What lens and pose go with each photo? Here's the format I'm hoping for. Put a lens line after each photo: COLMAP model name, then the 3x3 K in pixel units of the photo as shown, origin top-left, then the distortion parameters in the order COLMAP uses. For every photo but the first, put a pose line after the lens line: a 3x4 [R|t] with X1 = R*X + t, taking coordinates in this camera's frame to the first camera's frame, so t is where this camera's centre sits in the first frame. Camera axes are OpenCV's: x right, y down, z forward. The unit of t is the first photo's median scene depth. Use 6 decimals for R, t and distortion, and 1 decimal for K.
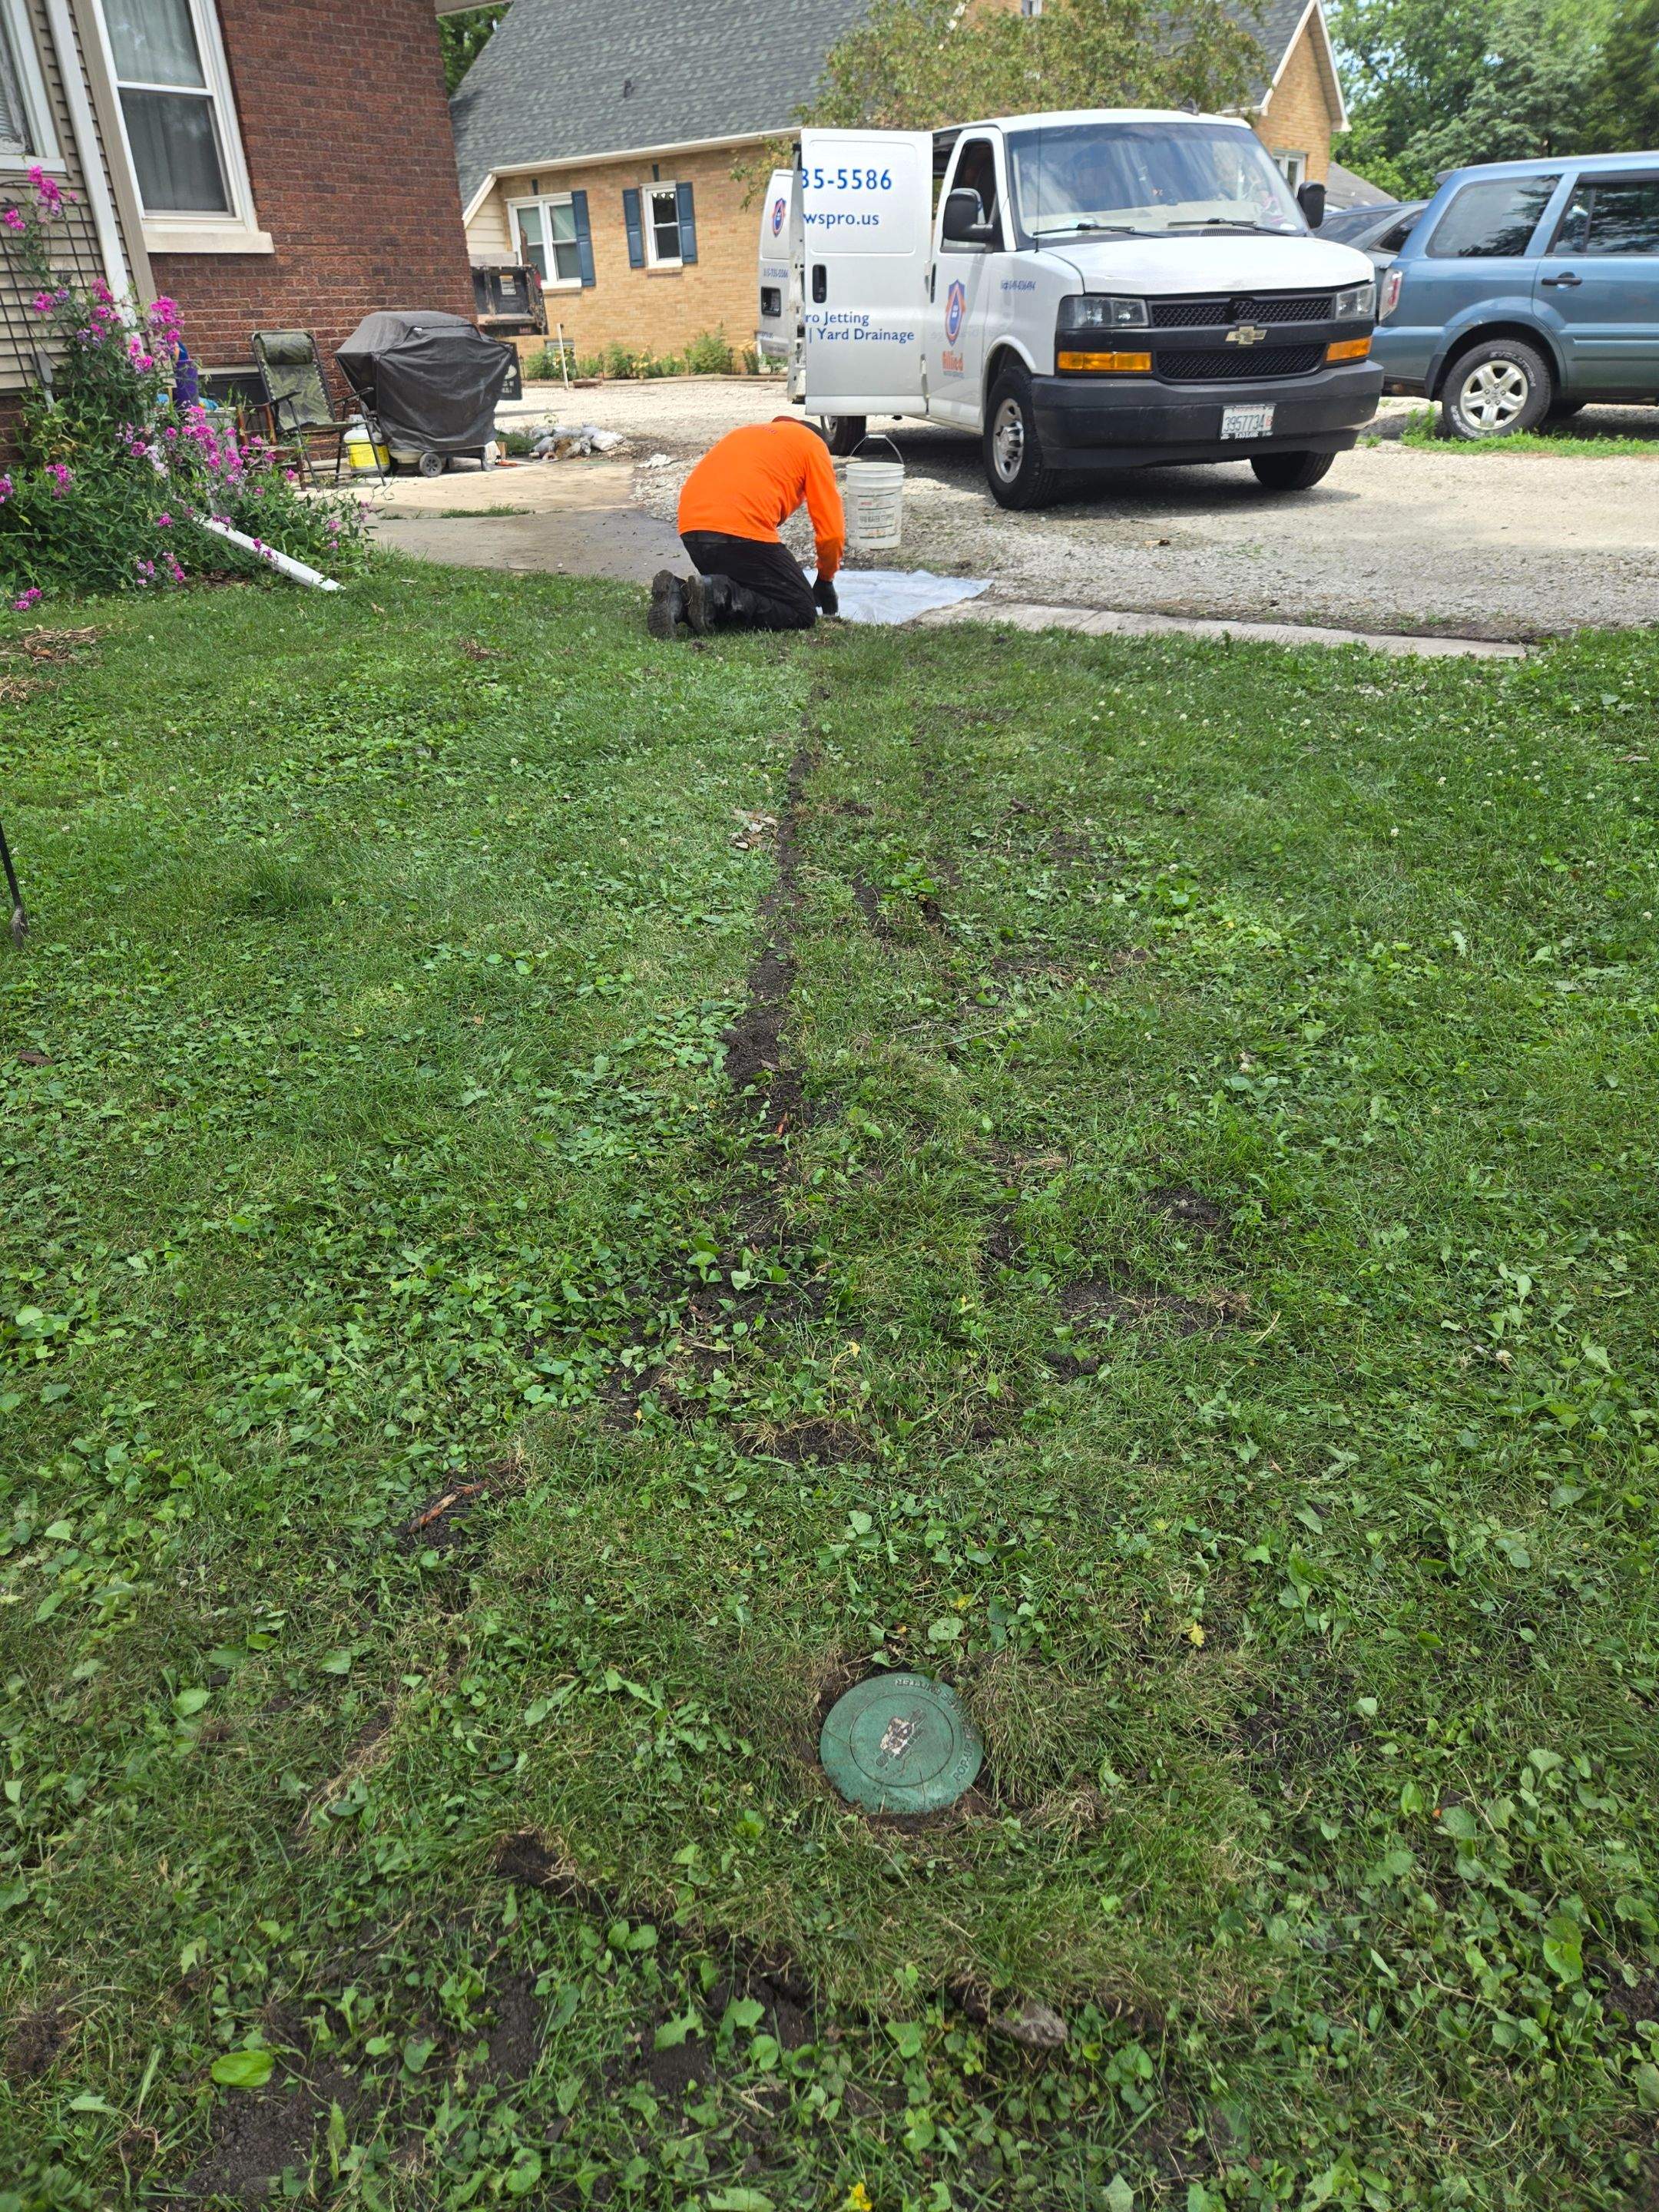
lens RADIAL K [[1495.7, 0, 843.3], [0, 1495.7, 1088.7], [0, 0, 1]] dist [0.062775, -0.054405]
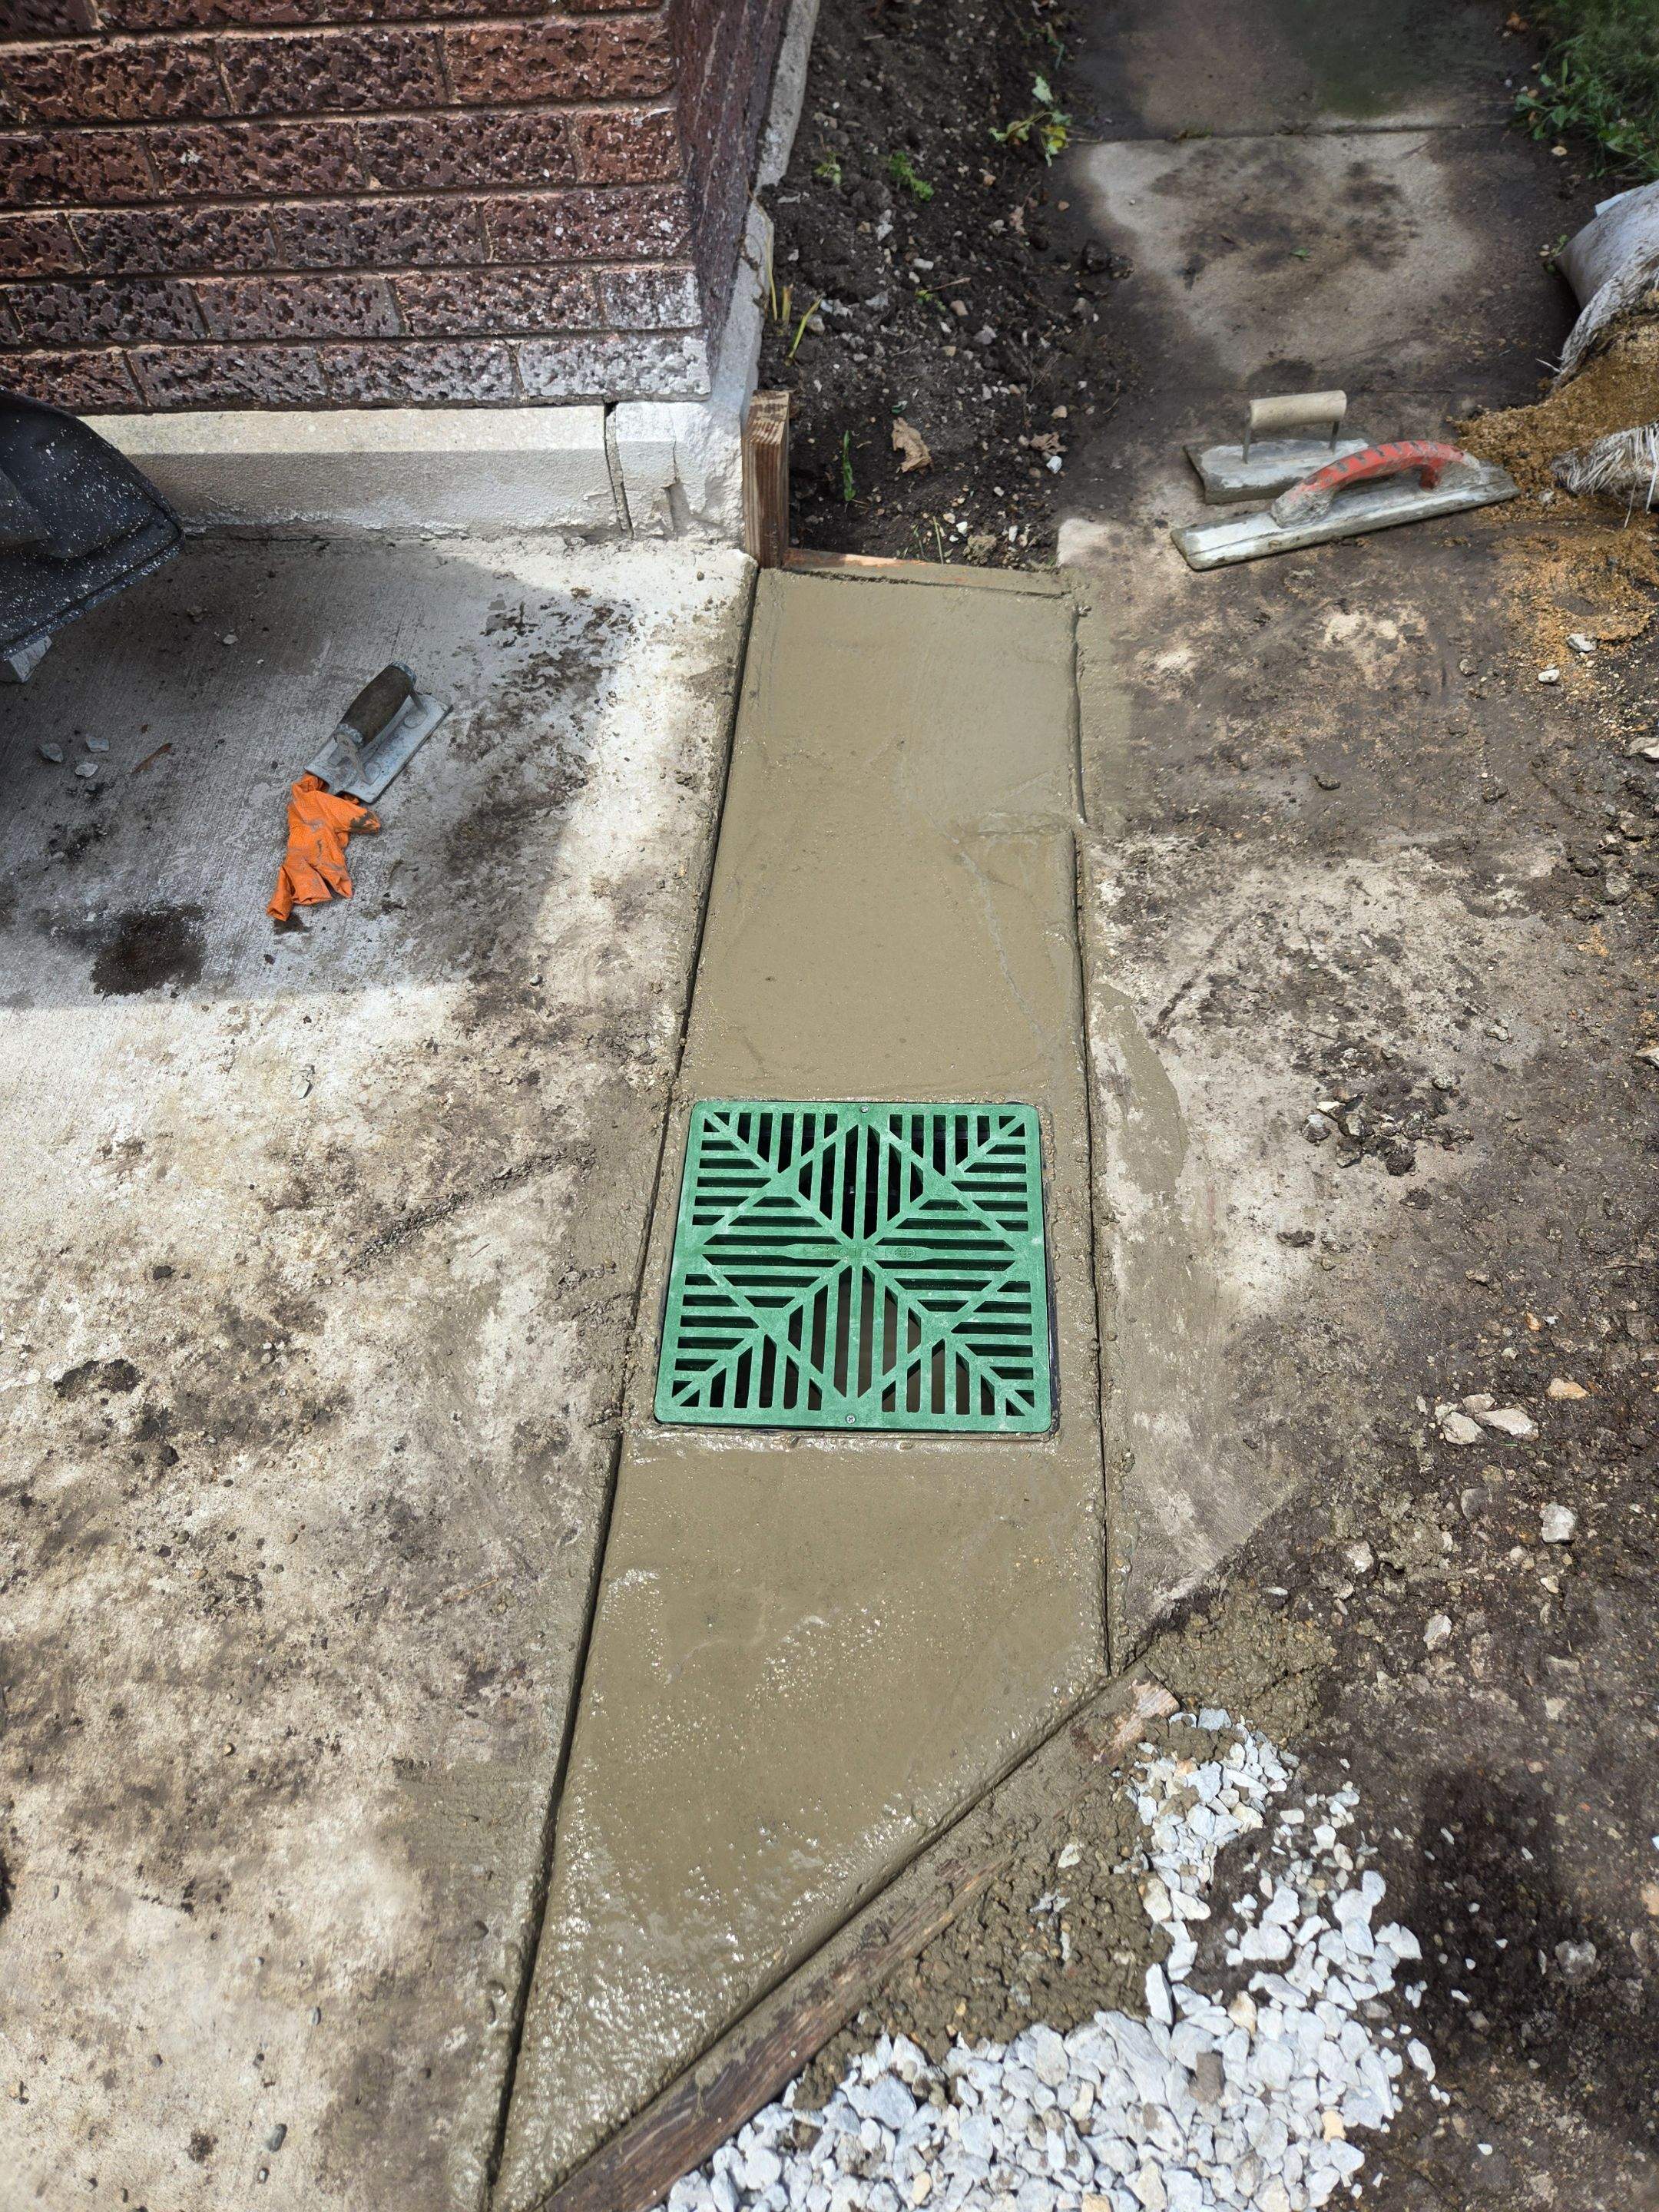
lens RADIAL K [[1495.7, 0, 832.7], [0, 1495.7, 1118.6], [0, 0, 1]] dist [0.062775, -0.054405]
pose [[0.528130, 0.700608, -0.479820, -0.144539], [-0.351153, 0.694663, 0.627802, -0.539742], [0.773156, -0.163071, 0.612893, 1.064201]]
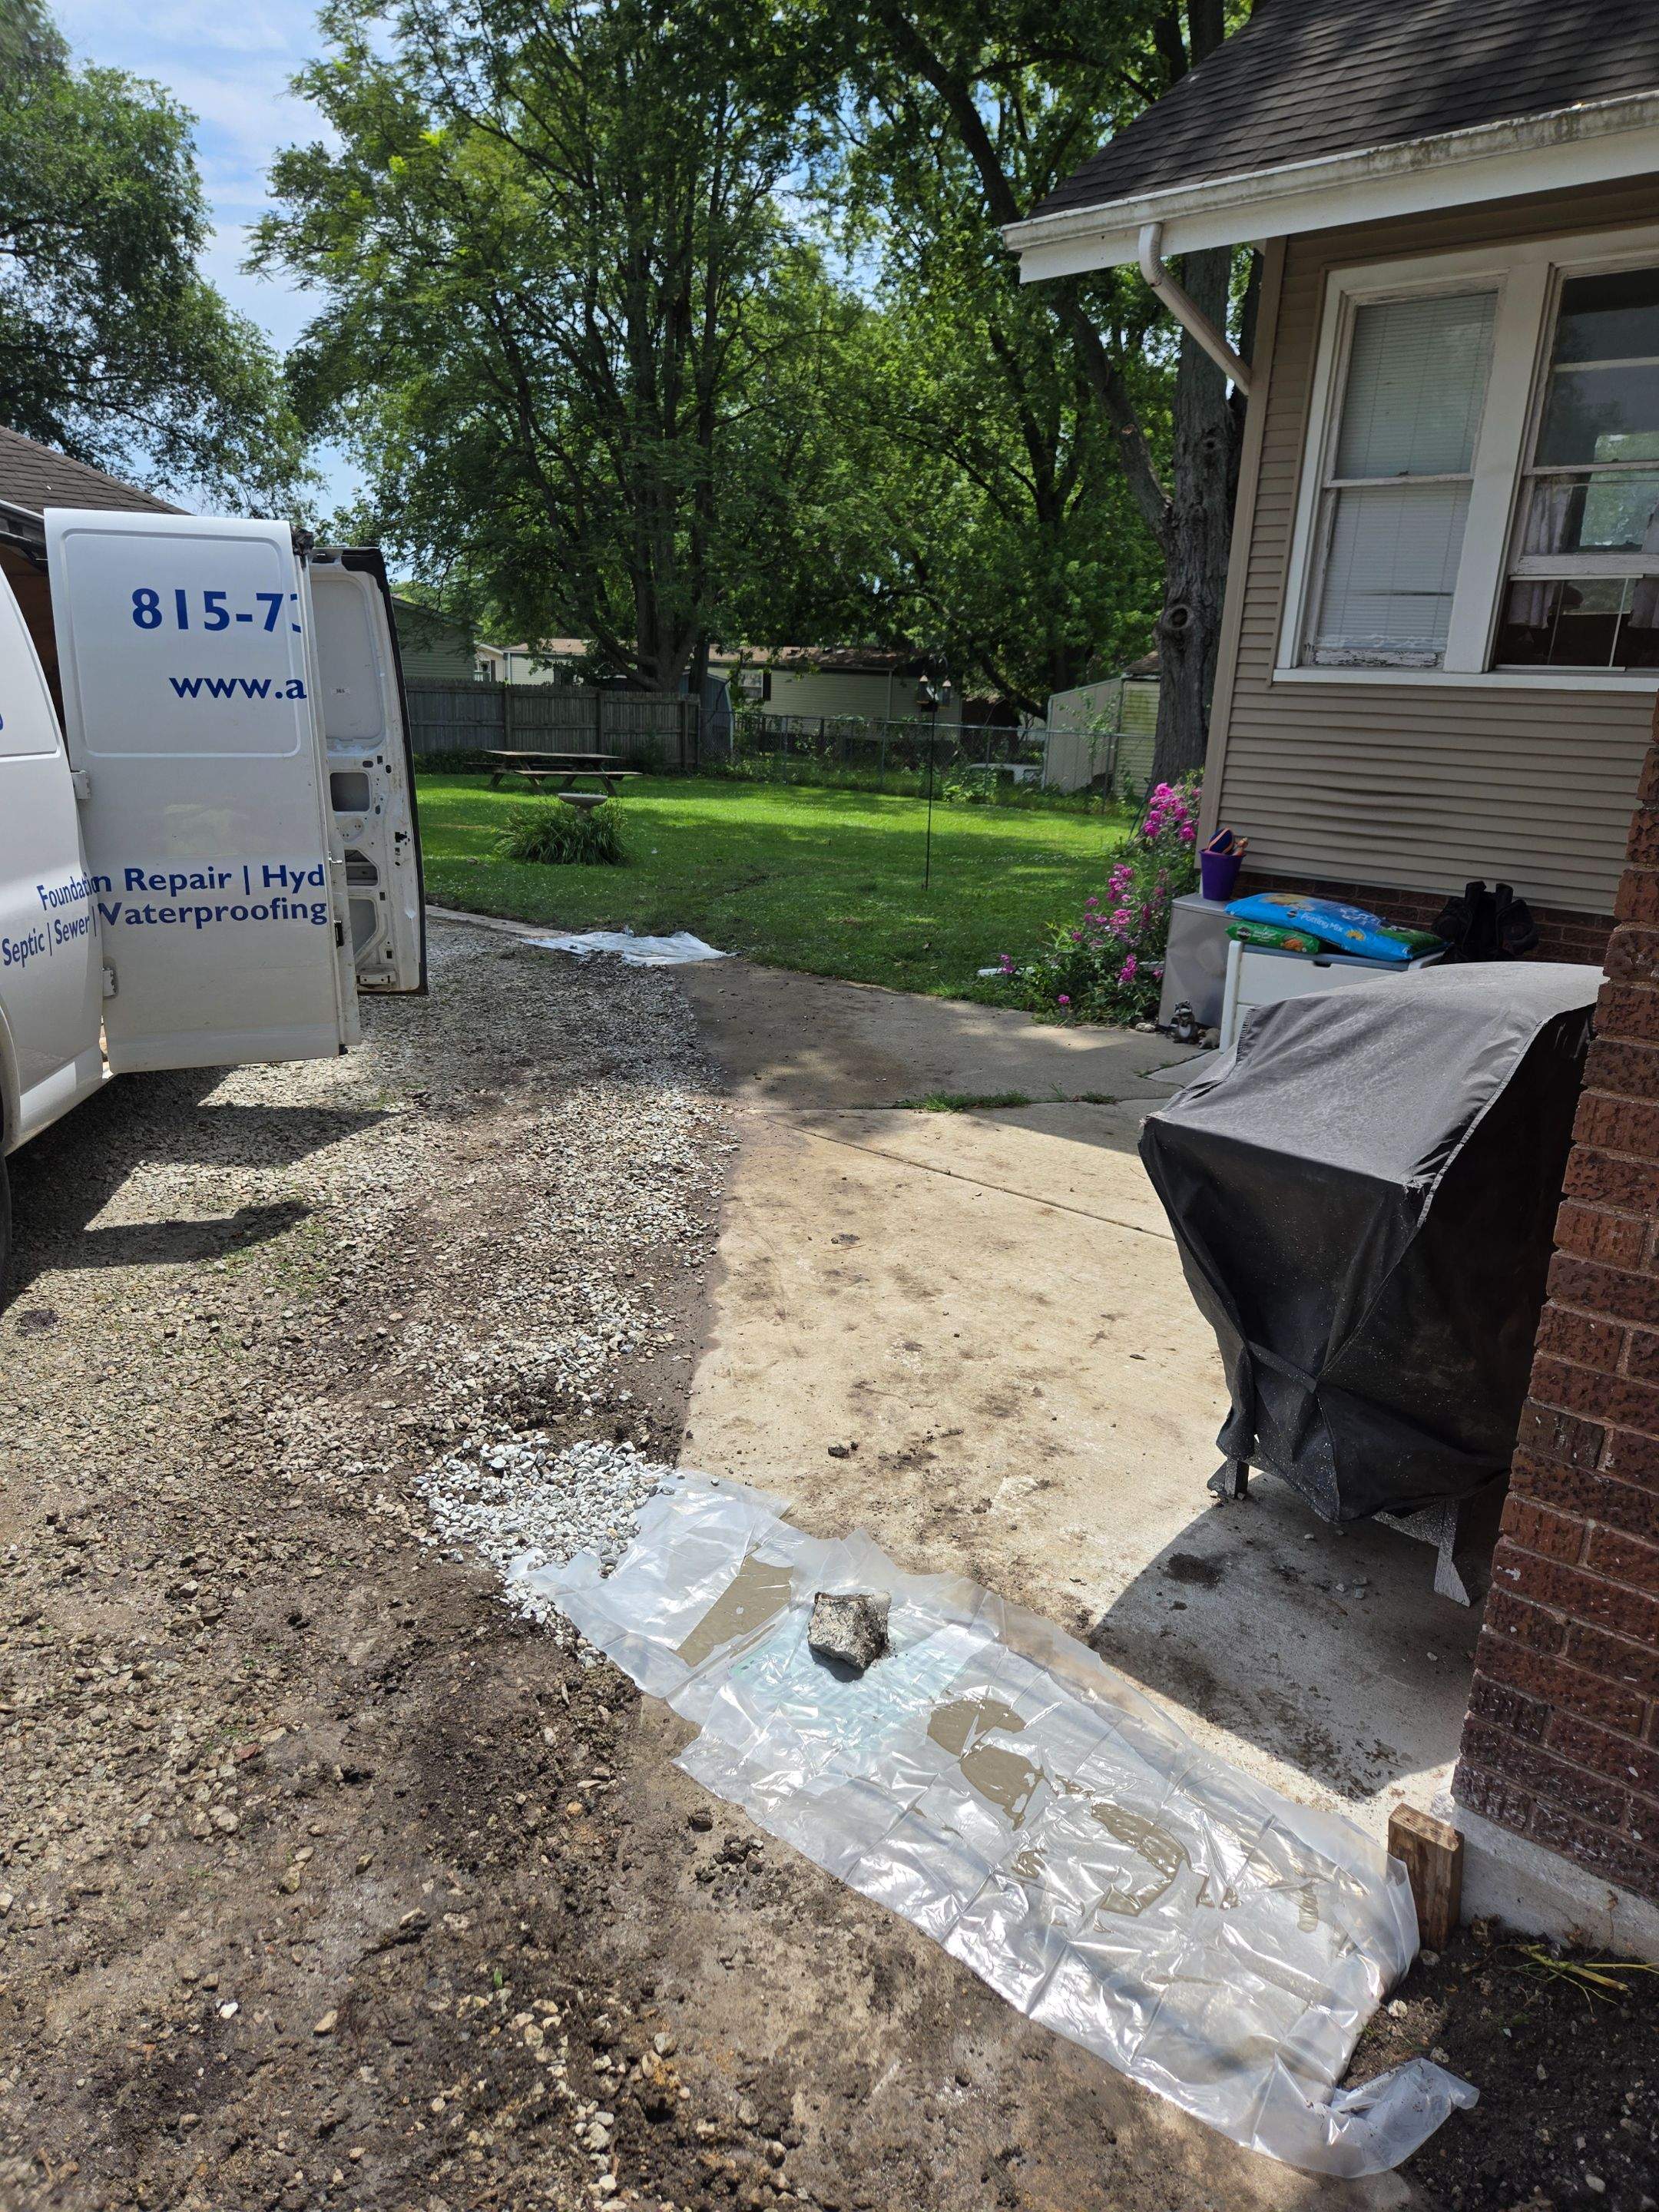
lens RADIAL K [[1495.7, 0, 818.0], [0, 1495.7, 1107.9], [0, 0, 1]] dist [0.062775, -0.054405]
pose [[-0.993138, -0.034117, 0.111857, -0.206557], [0.050972, 0.734573, 0.676612, -0.687066], [-0.105251, 0.677671, -0.727794, 1.240592]]
